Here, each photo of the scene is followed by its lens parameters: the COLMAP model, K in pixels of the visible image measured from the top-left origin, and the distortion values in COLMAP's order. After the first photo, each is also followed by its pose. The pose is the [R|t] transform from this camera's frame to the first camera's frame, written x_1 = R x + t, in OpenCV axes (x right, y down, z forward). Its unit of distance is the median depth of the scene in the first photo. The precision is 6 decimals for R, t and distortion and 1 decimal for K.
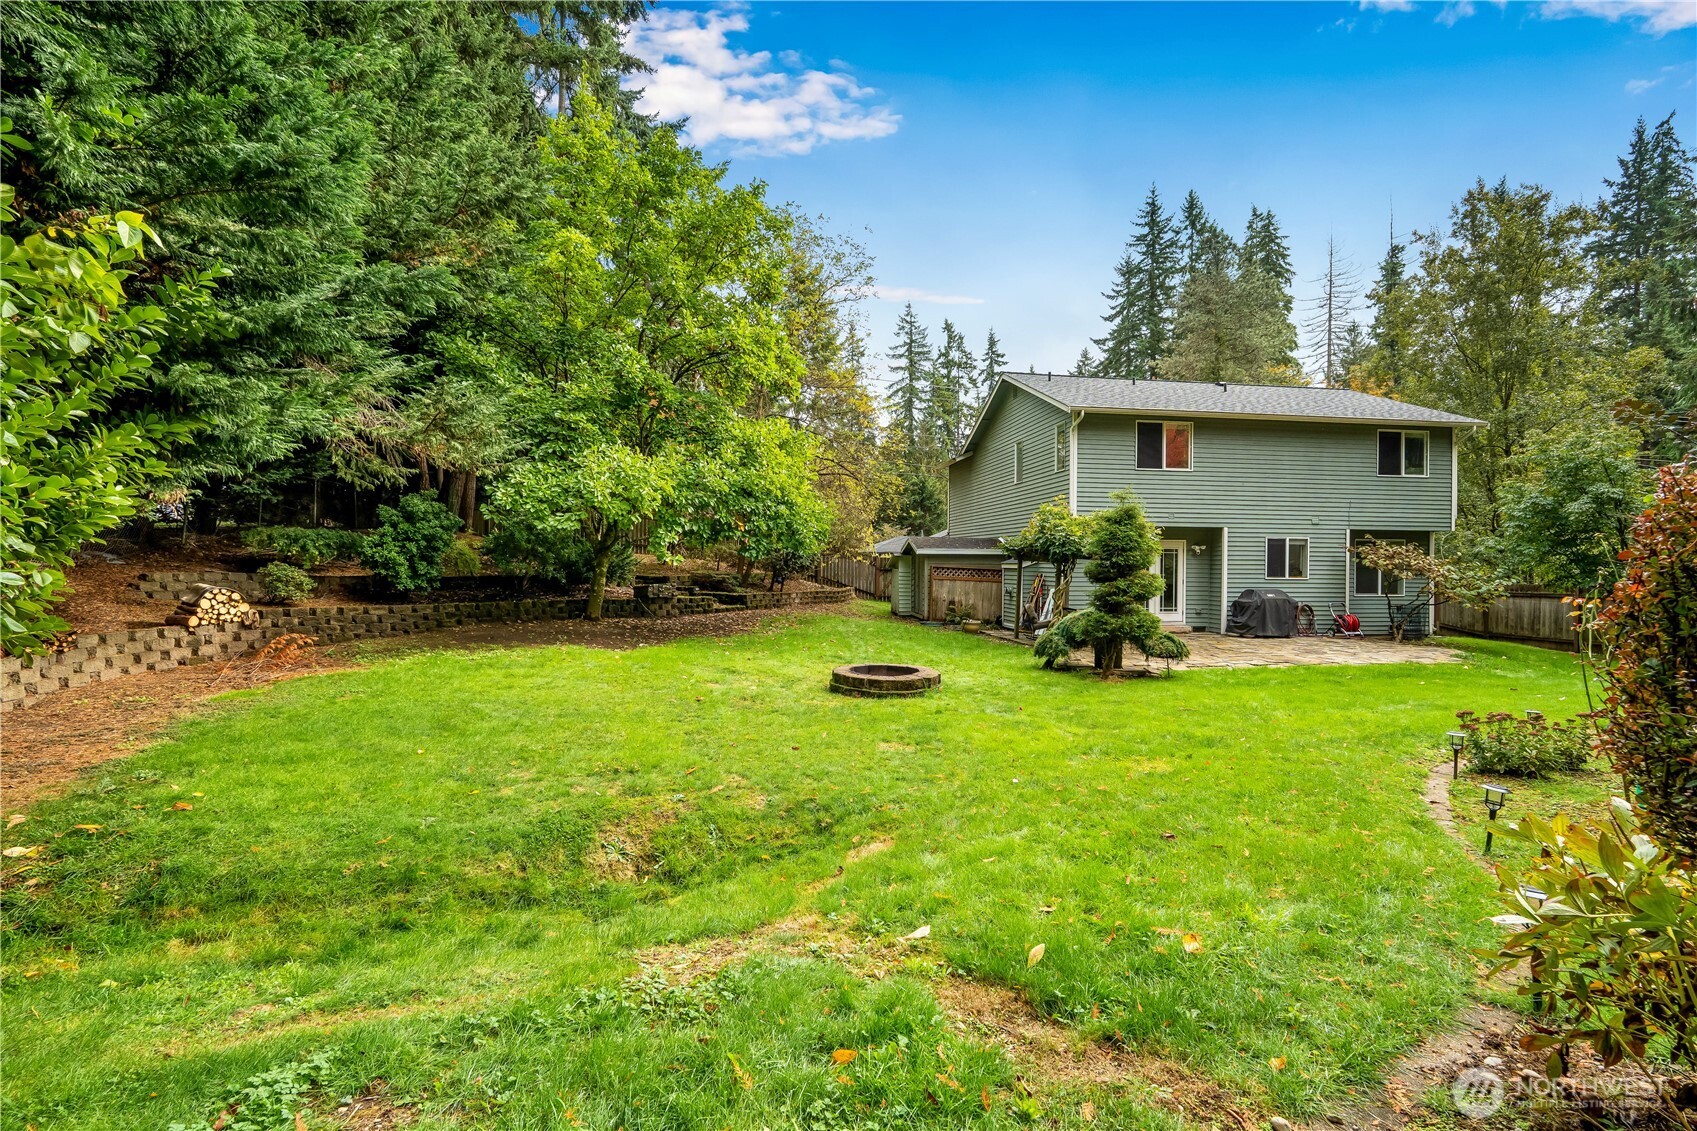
lens RADIAL K [[746.8, 0, 856.3], [0, 746.8, 572.9], [0, 0, 1]] dist [0.000079, 0.000099]
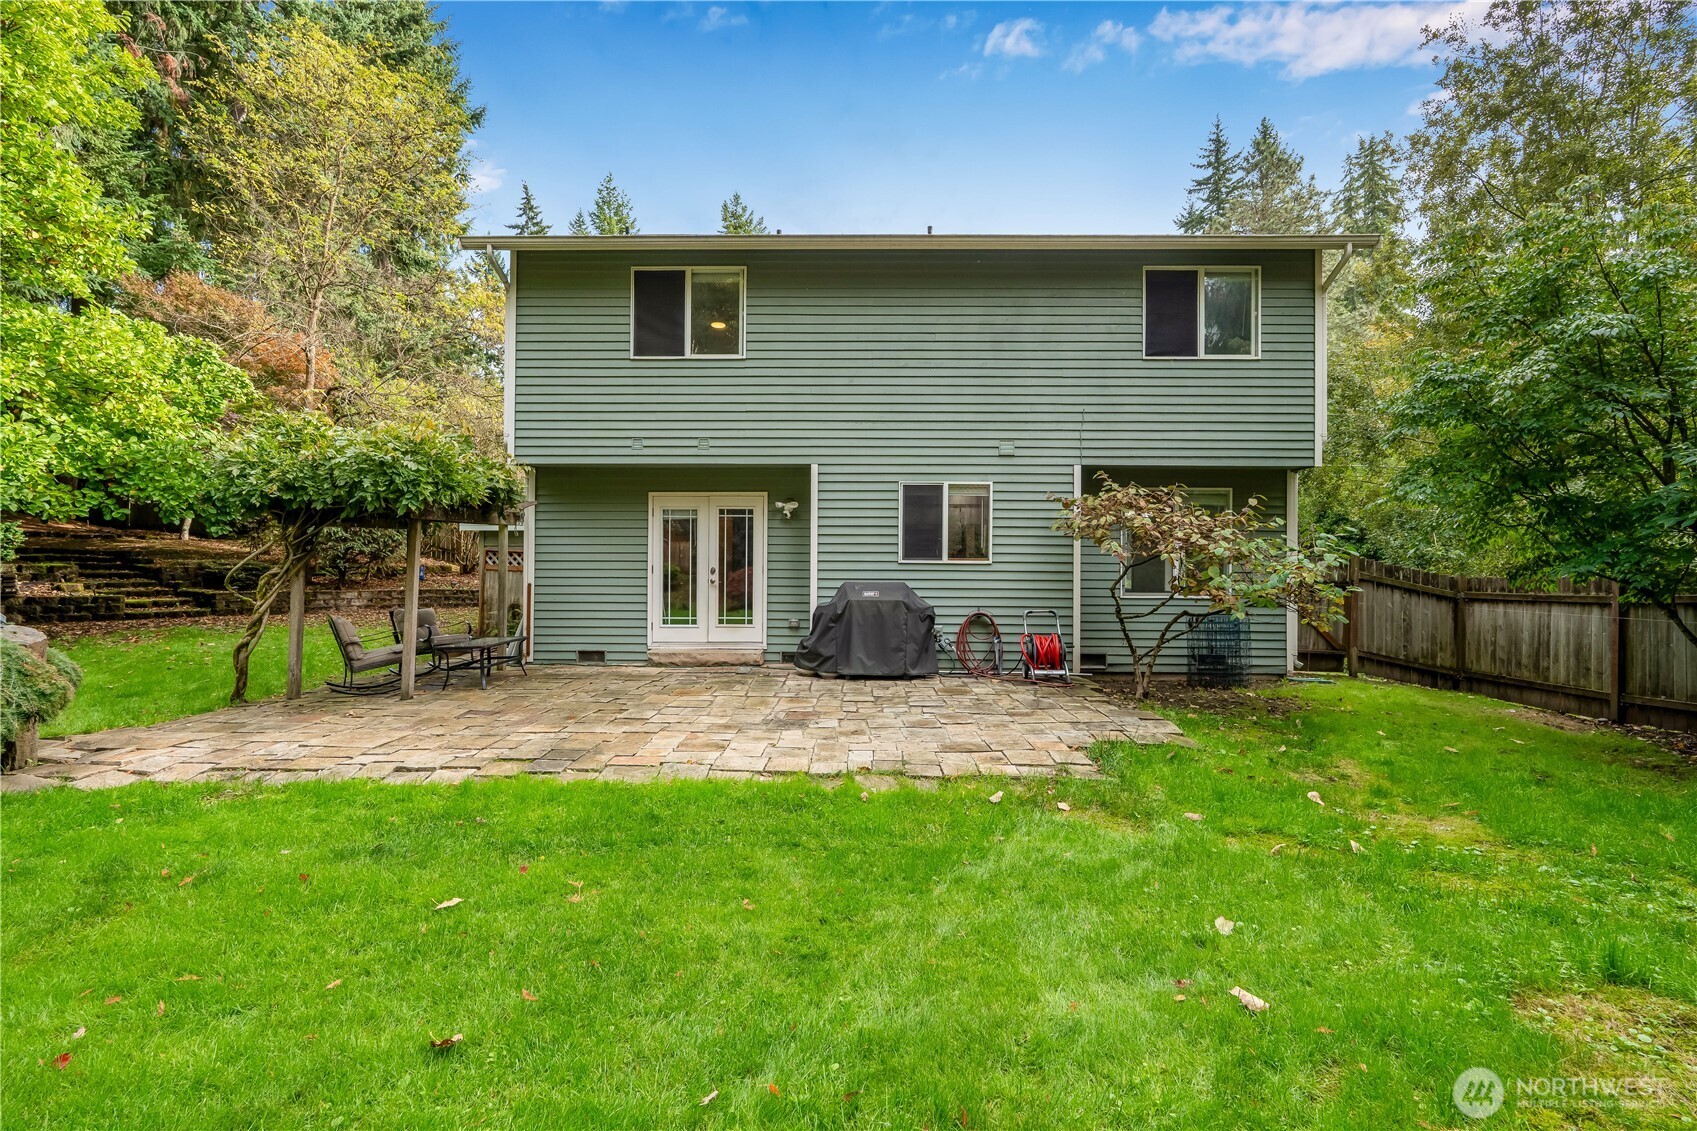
lens RADIAL K [[746.8, 0, 850.4], [0, 746.8, 568.1], [0, 0, 1]] dist [0.000079, 0.000099]
pose [[0.985526, -0.001638, -0.169516, 0.591401], [-0.001199, 0.999861, -0.016630, 0.019882], [0.169520, 0.016592, 0.985387, 0.477262]]
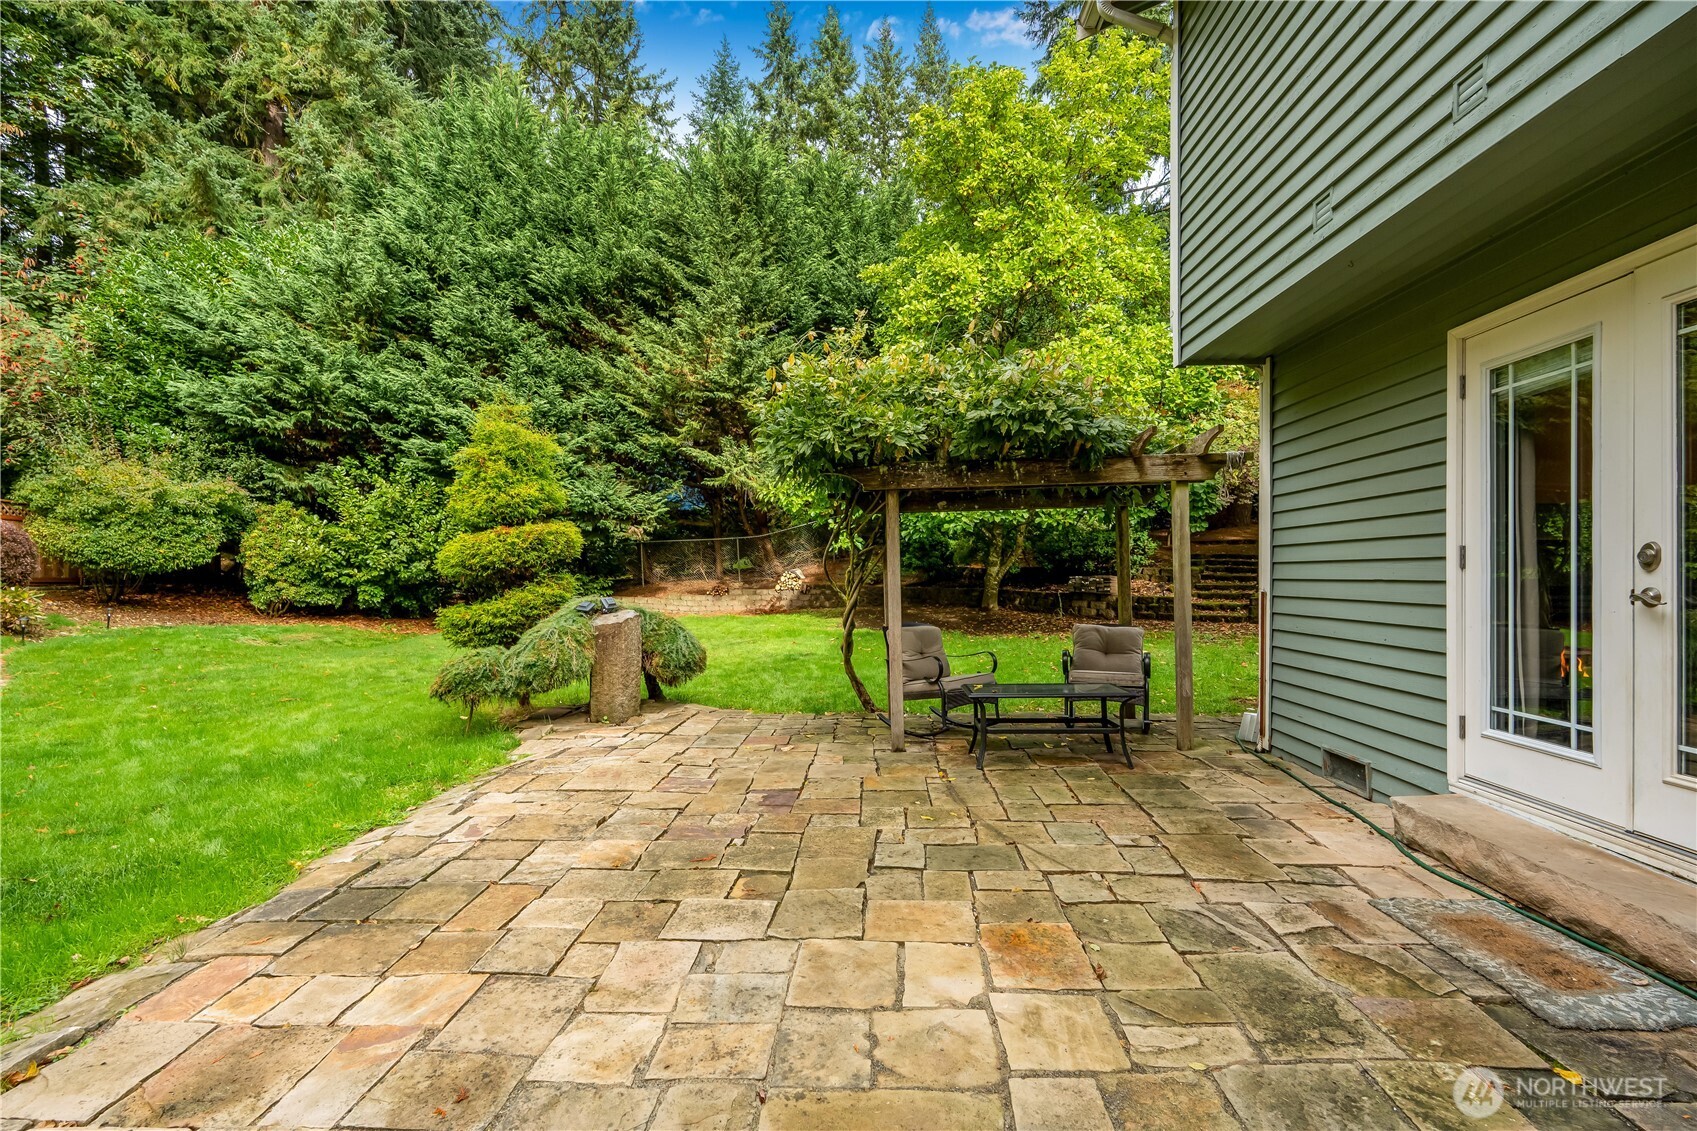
lens RADIAL K [[746.8, 0, 851.9], [0, 746.8, 586.7], [0, 0, 1]] dist [0.000079, 0.000099]
pose [[-0.173806, 0.010194, -0.984727, 0.562300], [-0.001134, 0.999944, 0.010552, 0.017184], [0.984779, 0.002950, -0.173785, 0.878202]]
